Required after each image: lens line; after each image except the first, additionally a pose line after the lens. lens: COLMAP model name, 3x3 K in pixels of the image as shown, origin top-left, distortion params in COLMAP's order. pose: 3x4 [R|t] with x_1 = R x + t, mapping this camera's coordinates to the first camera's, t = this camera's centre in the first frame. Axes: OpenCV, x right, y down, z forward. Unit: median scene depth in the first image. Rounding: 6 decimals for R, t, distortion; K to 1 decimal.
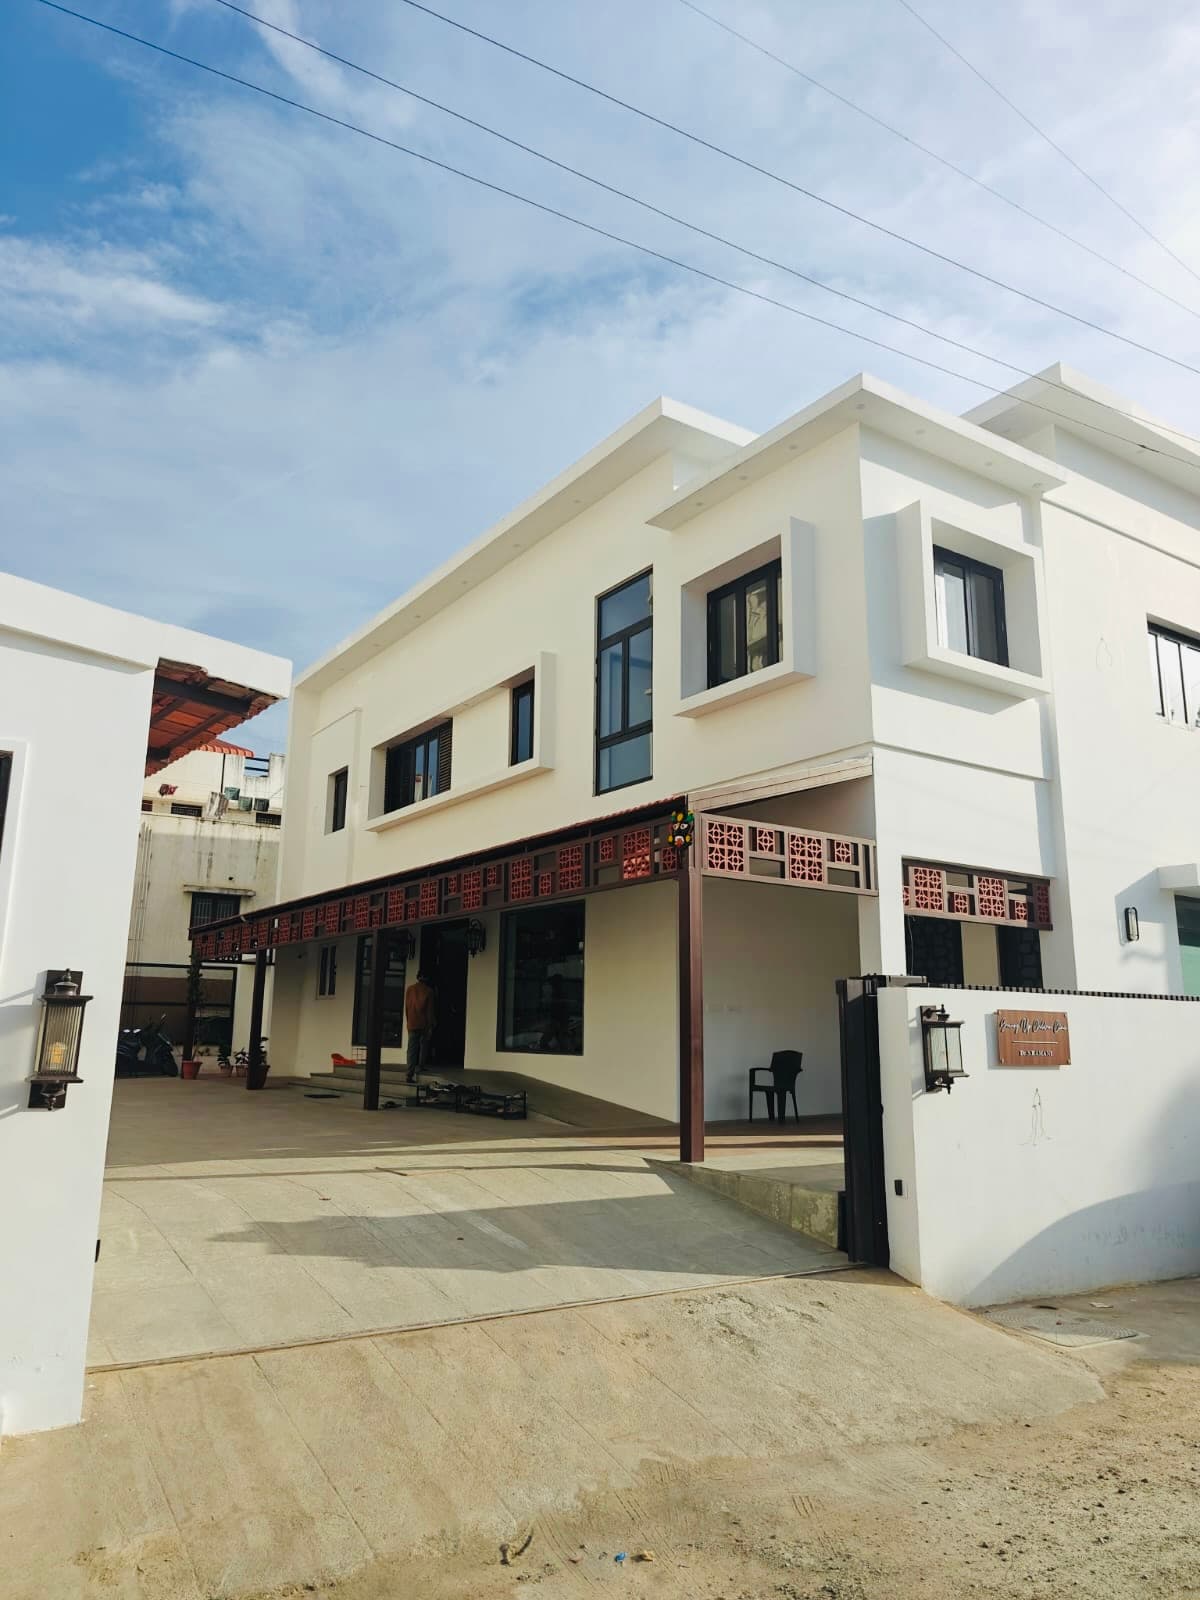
lens RADIAL K [[1098.6, 0, 595.0], [0, 1098.6, 801.7], [0, 0, 1]] dist [0.046360, -0.048963]
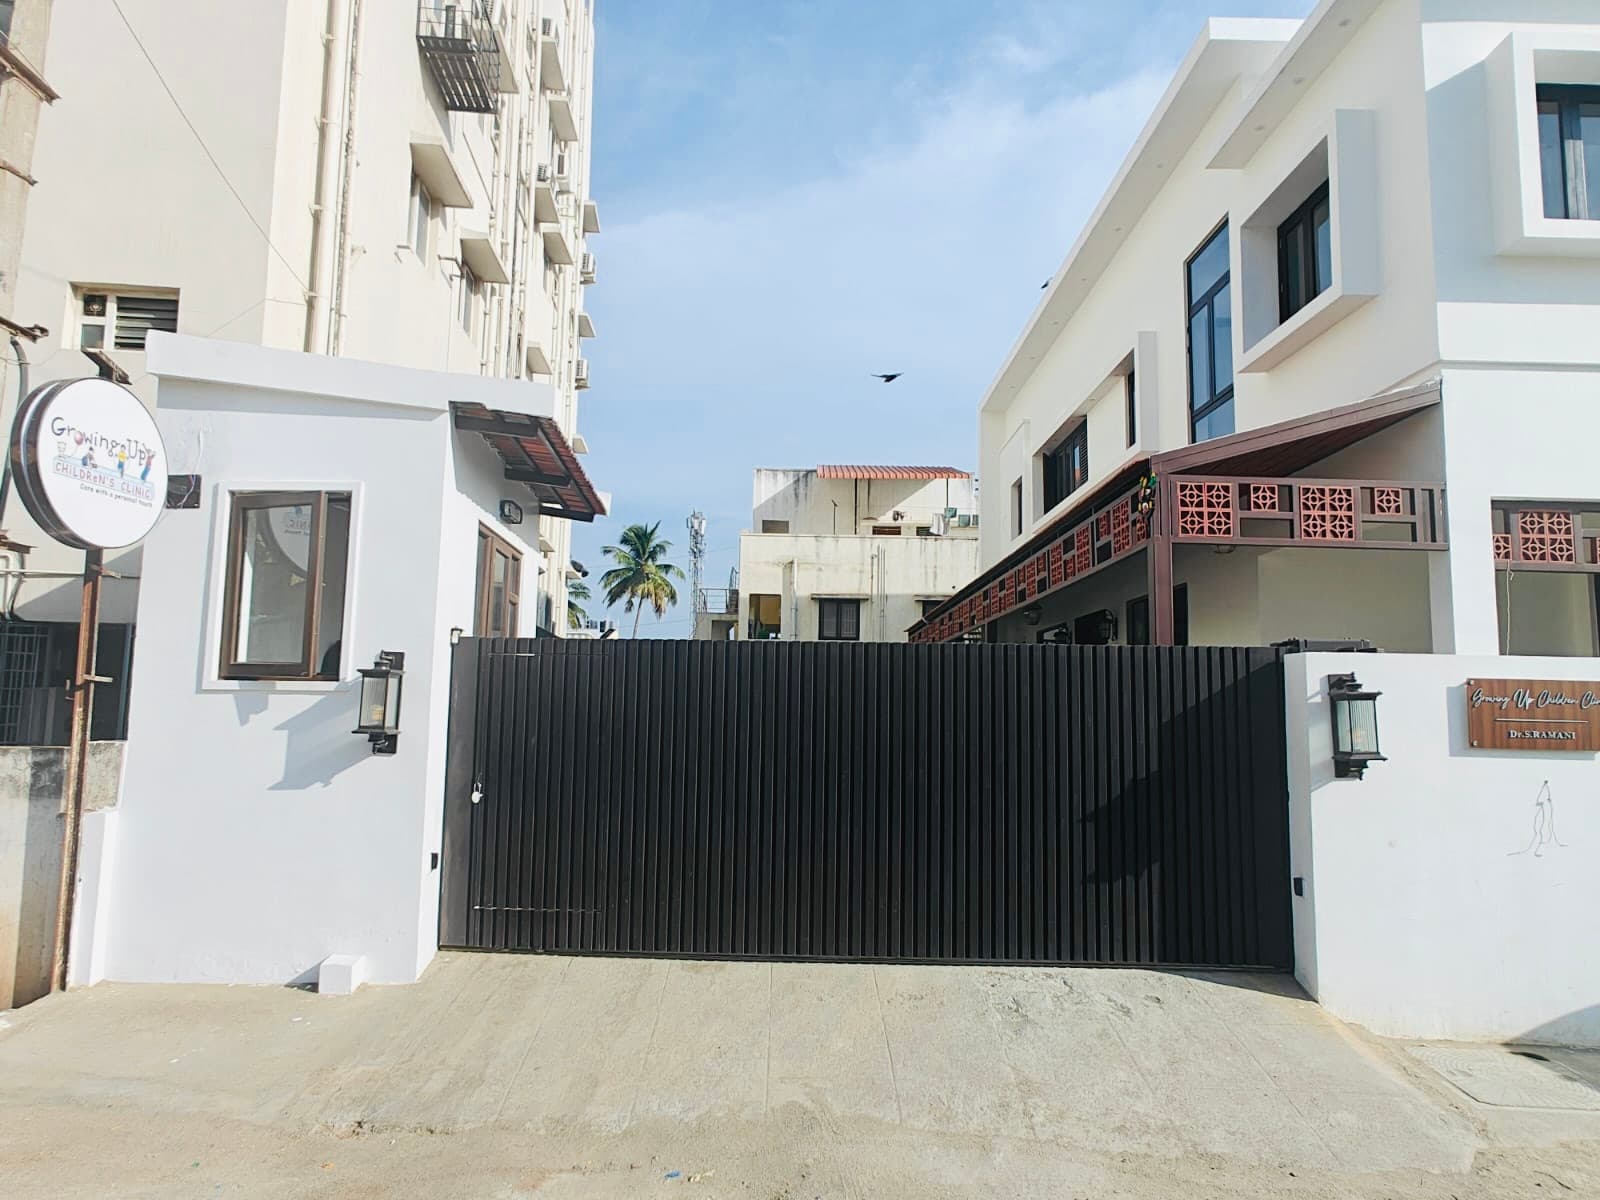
lens RADIAL K [[993.7, 0, 802.9], [0, 993.7, 605.4], [0, 0, 1]] dist [0.001407, 0.006875]
pose [[0.837655, -0.055911, -0.543331, 0.241769], [0.103282, 0.993015, 0.057044, 0.033342], [0.536346, -0.103900, 0.837578, 0.114434]]
